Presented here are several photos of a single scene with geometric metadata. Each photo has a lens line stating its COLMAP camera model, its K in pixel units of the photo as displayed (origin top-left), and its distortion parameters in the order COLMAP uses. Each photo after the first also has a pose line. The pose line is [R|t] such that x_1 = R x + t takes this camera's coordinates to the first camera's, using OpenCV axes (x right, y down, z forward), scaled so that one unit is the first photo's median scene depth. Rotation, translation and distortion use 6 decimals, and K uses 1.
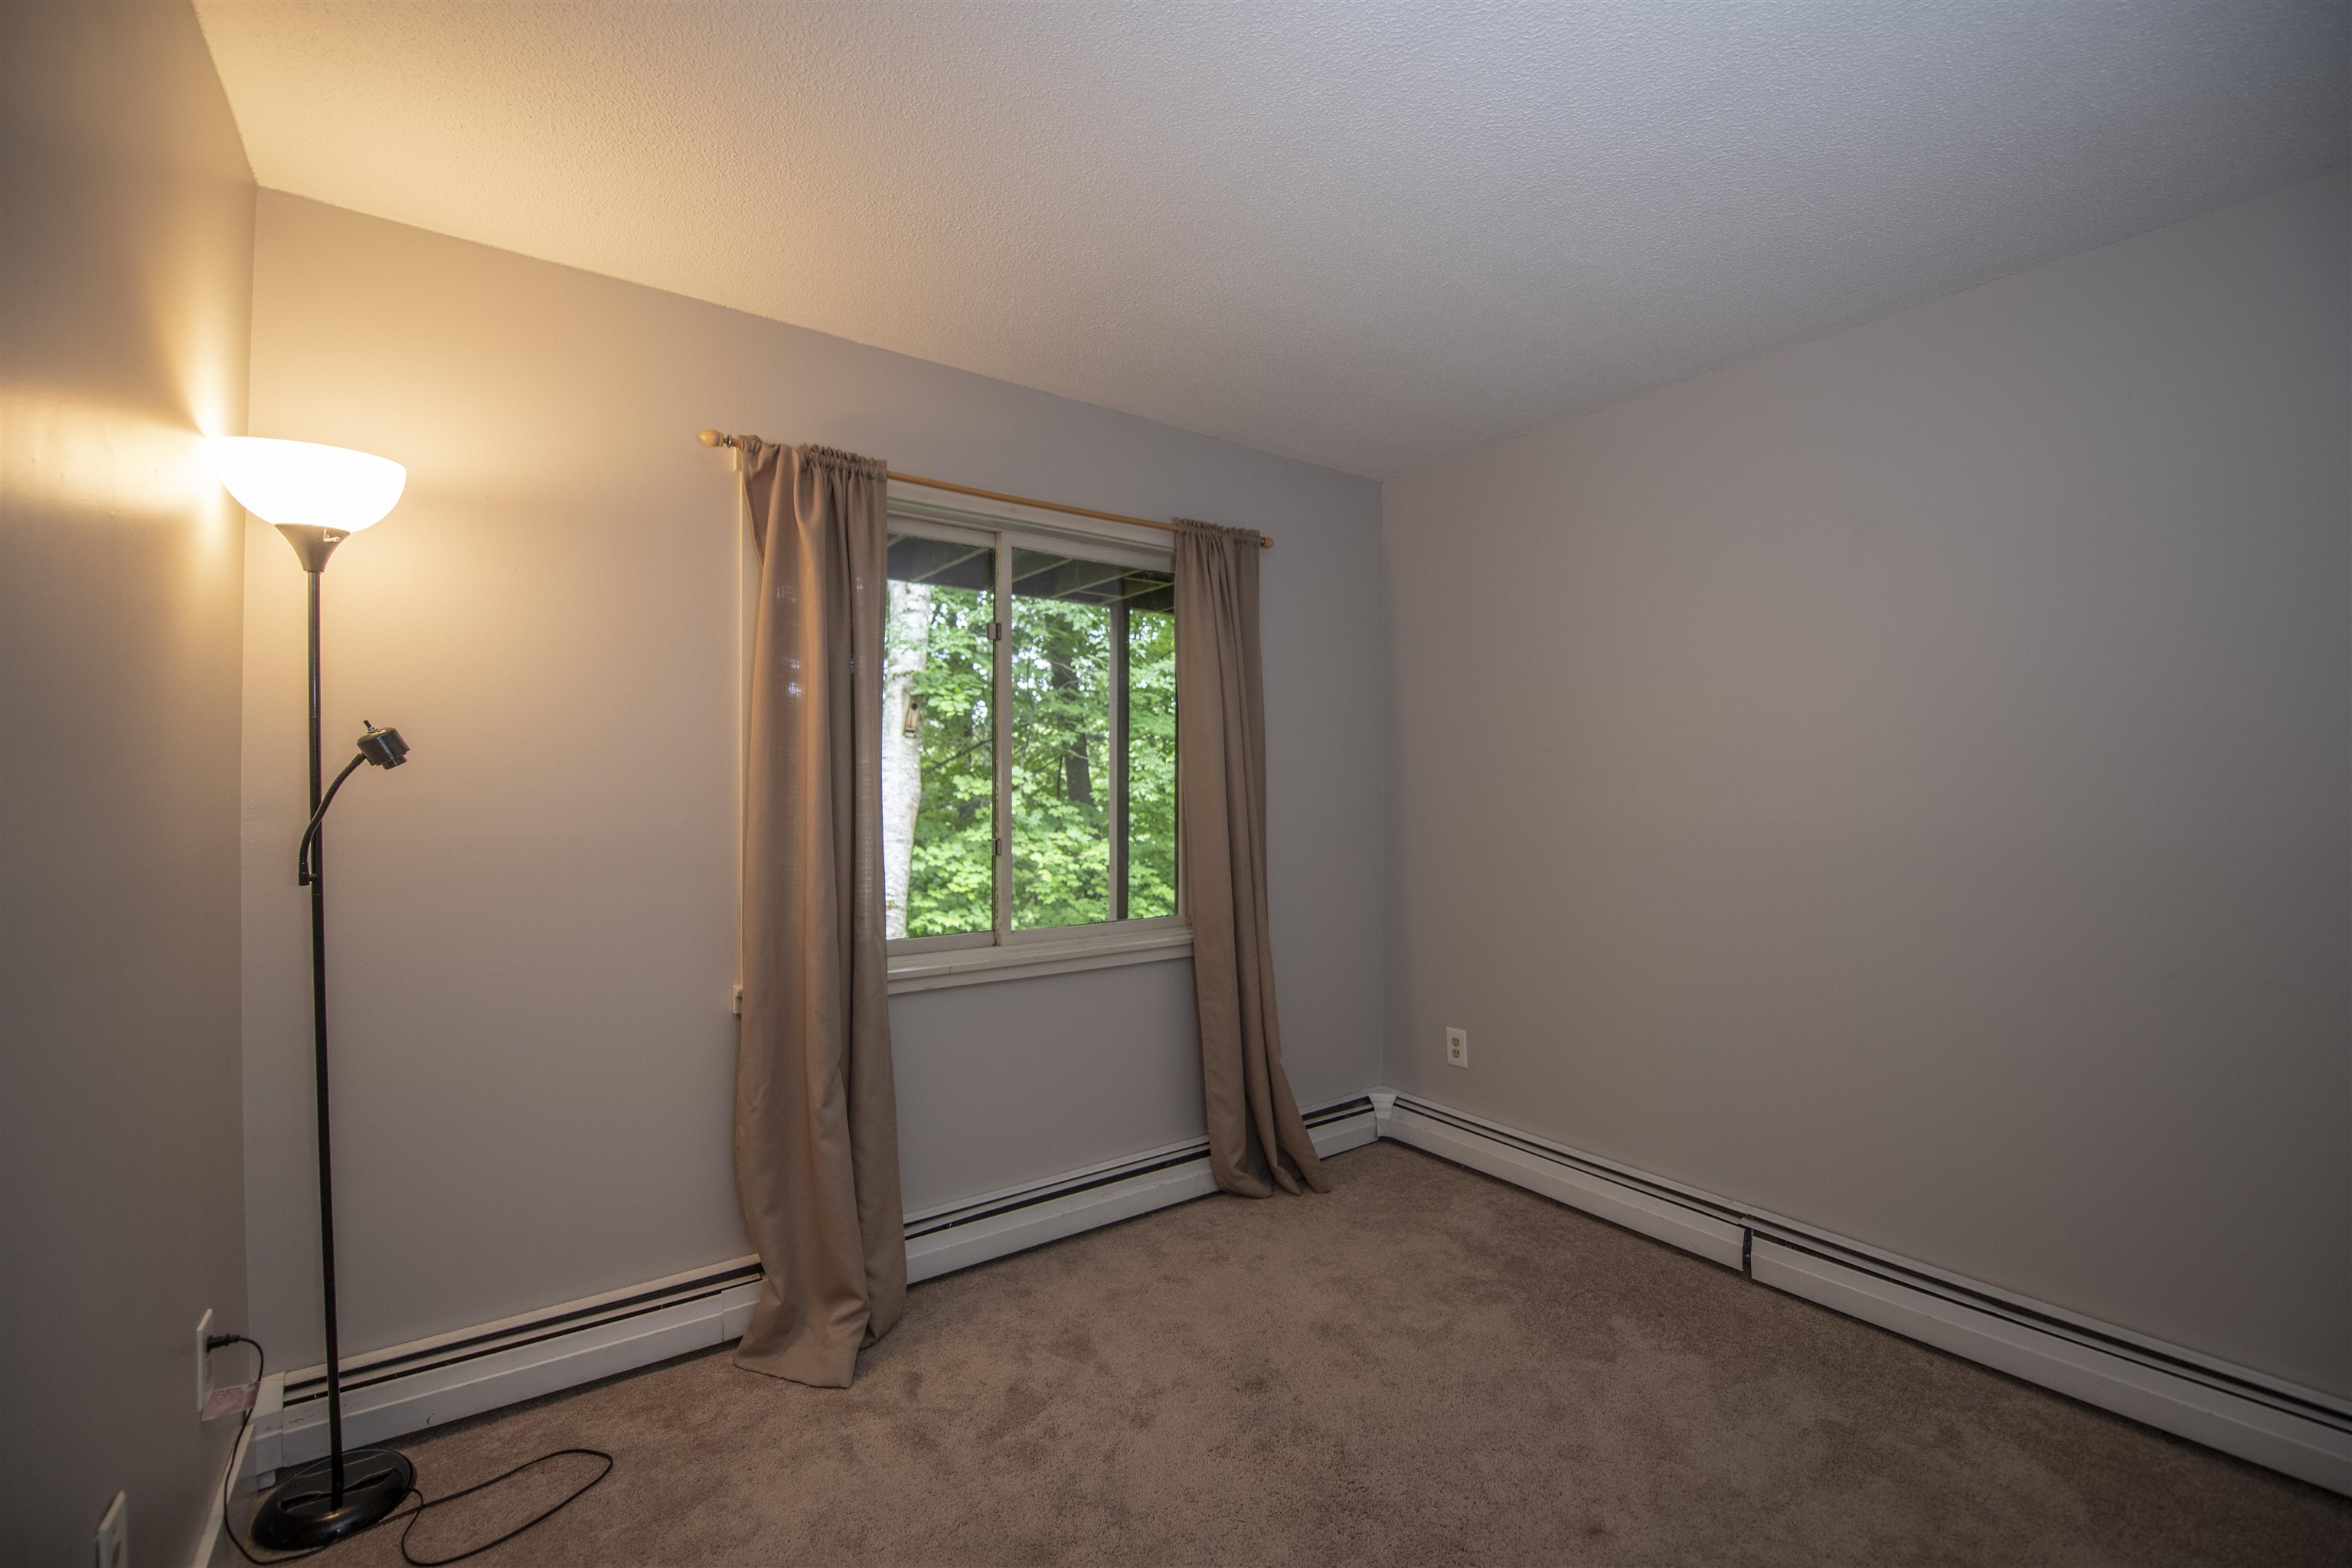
lens RADIAL K [[985.7, 0, 1178.2], [0, 985.7, 806.2], [0, 0, 1]] dist [-0.009963, -0.006544]
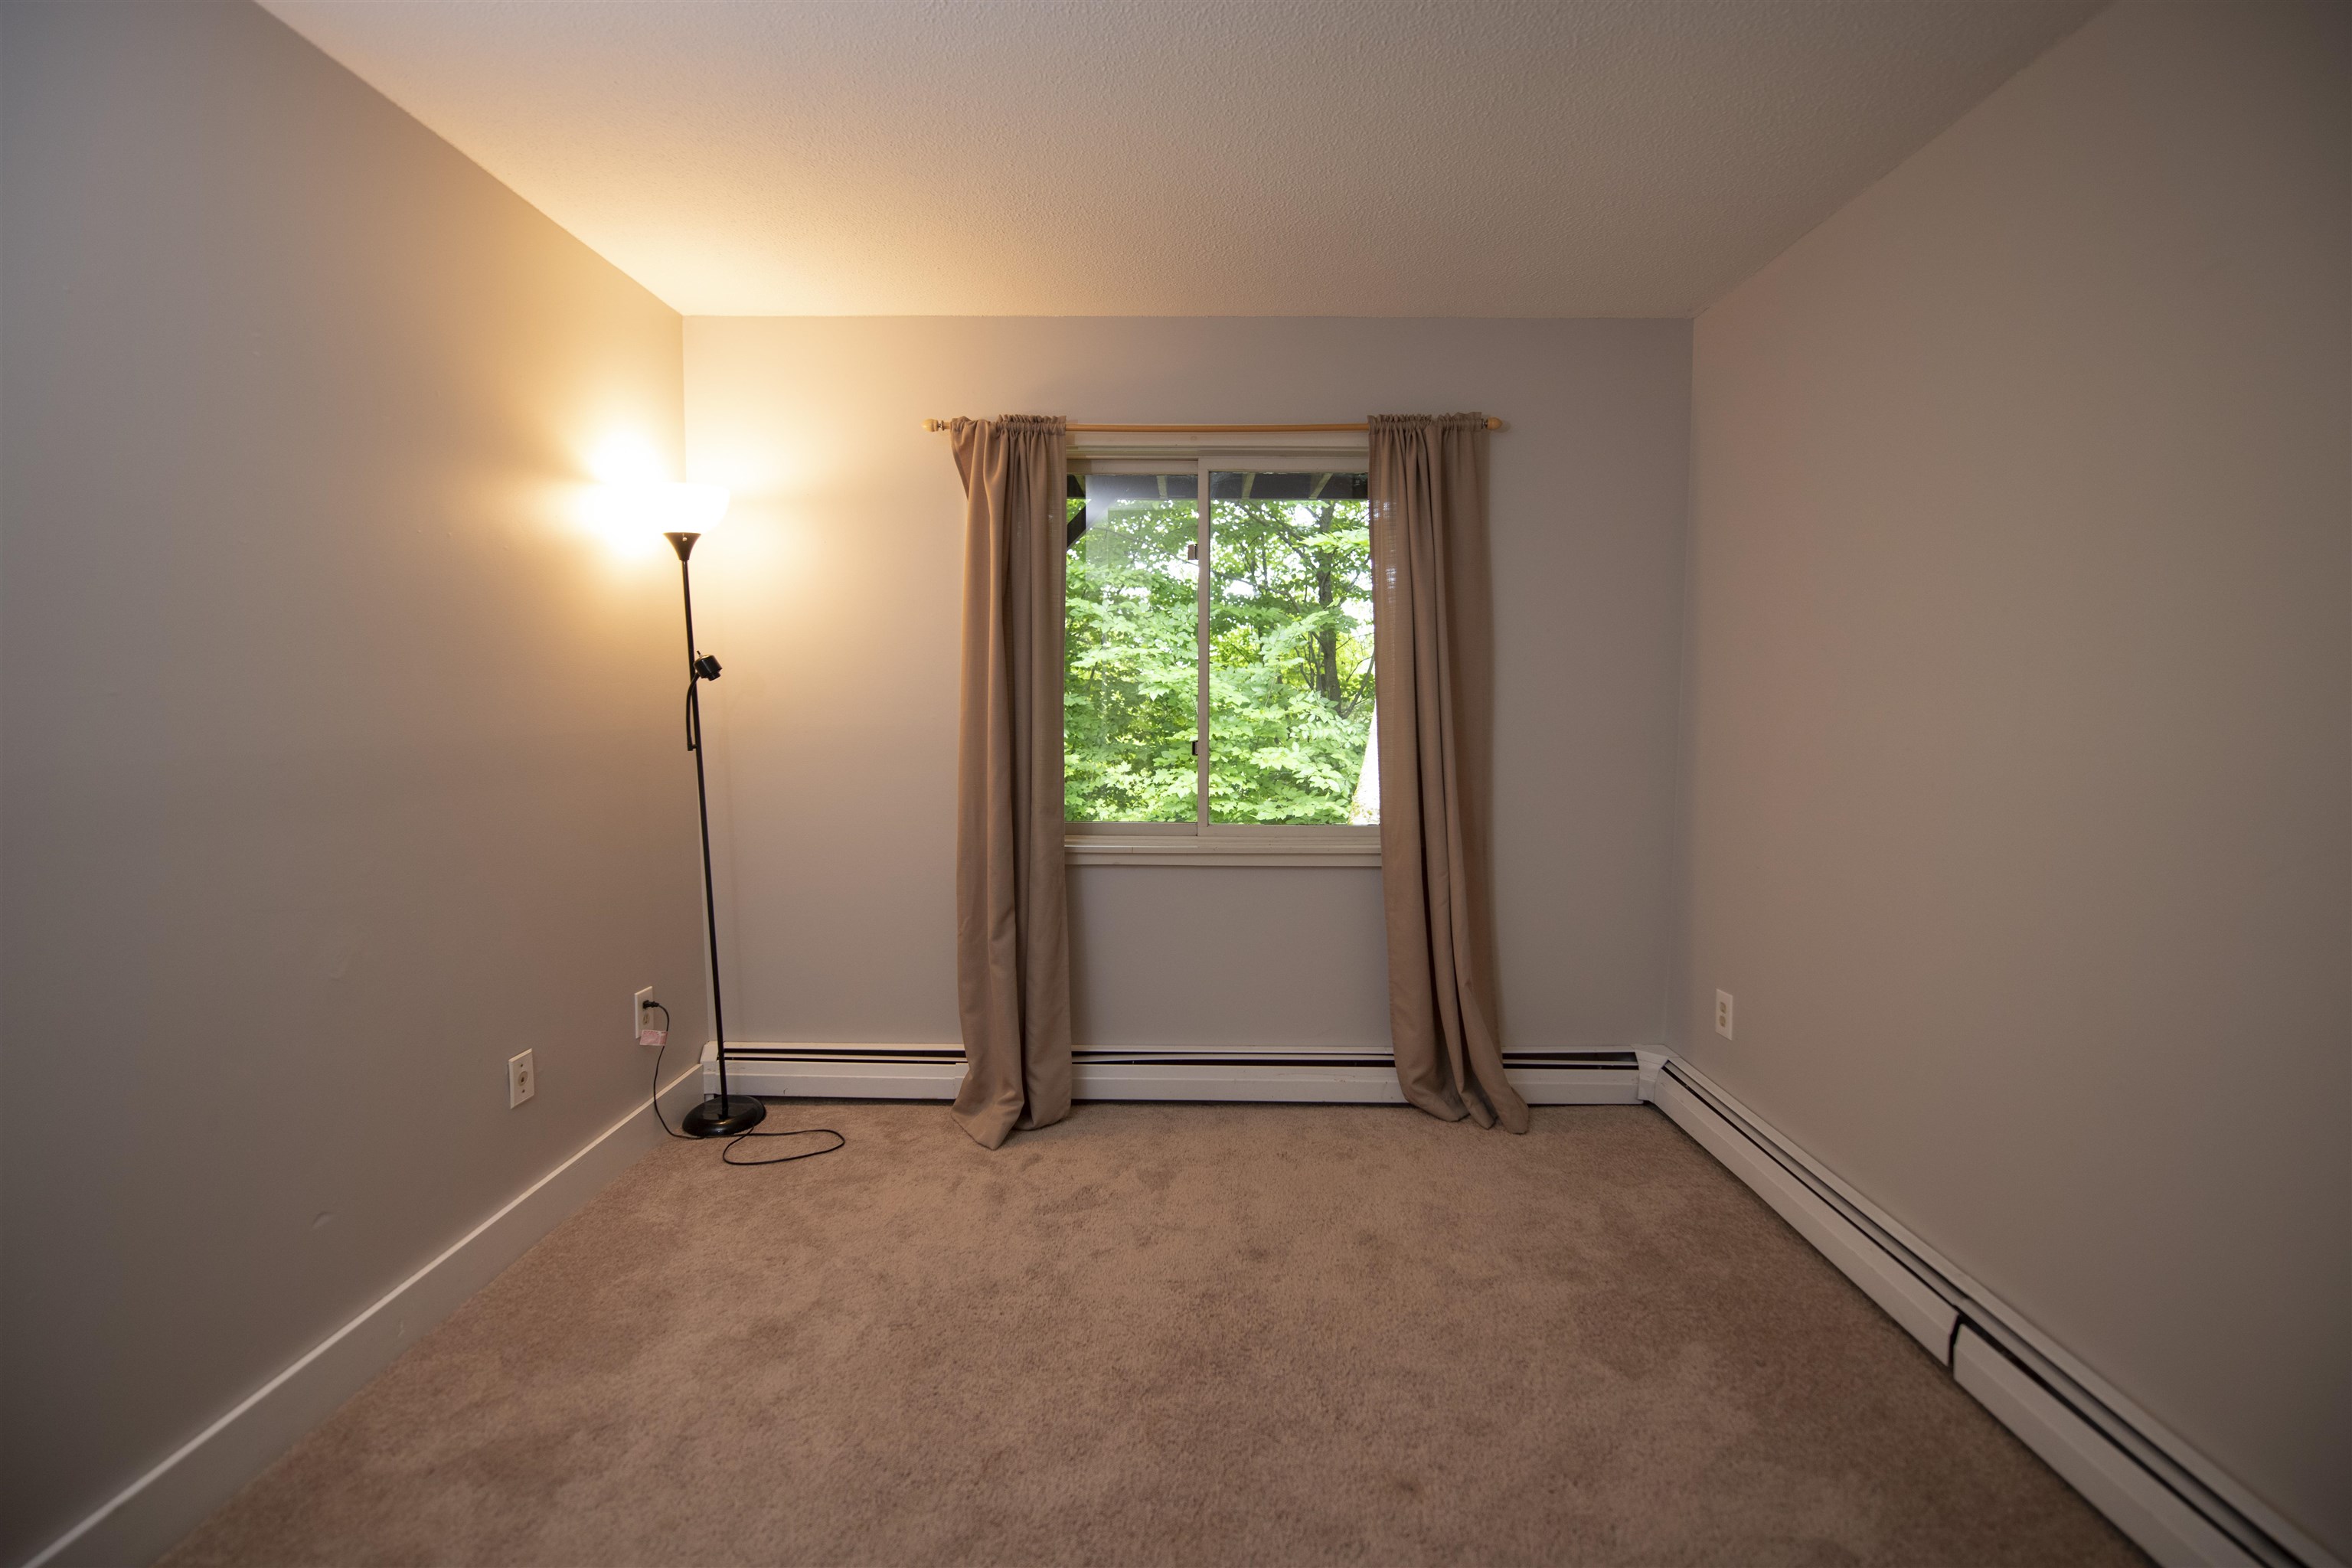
lens RADIAL K [[991.2, 0, 1175.2], [0, 991.2, 800.6], [0, 0, 1]] dist [-0.000083, -0.010870]
pose [[0.796063, 0.068360, -0.601341, 0.583109], [-0.016450, 0.995677, 0.091412, -0.001788], [0.604990, -0.062877, 0.793746, 0.108408]]
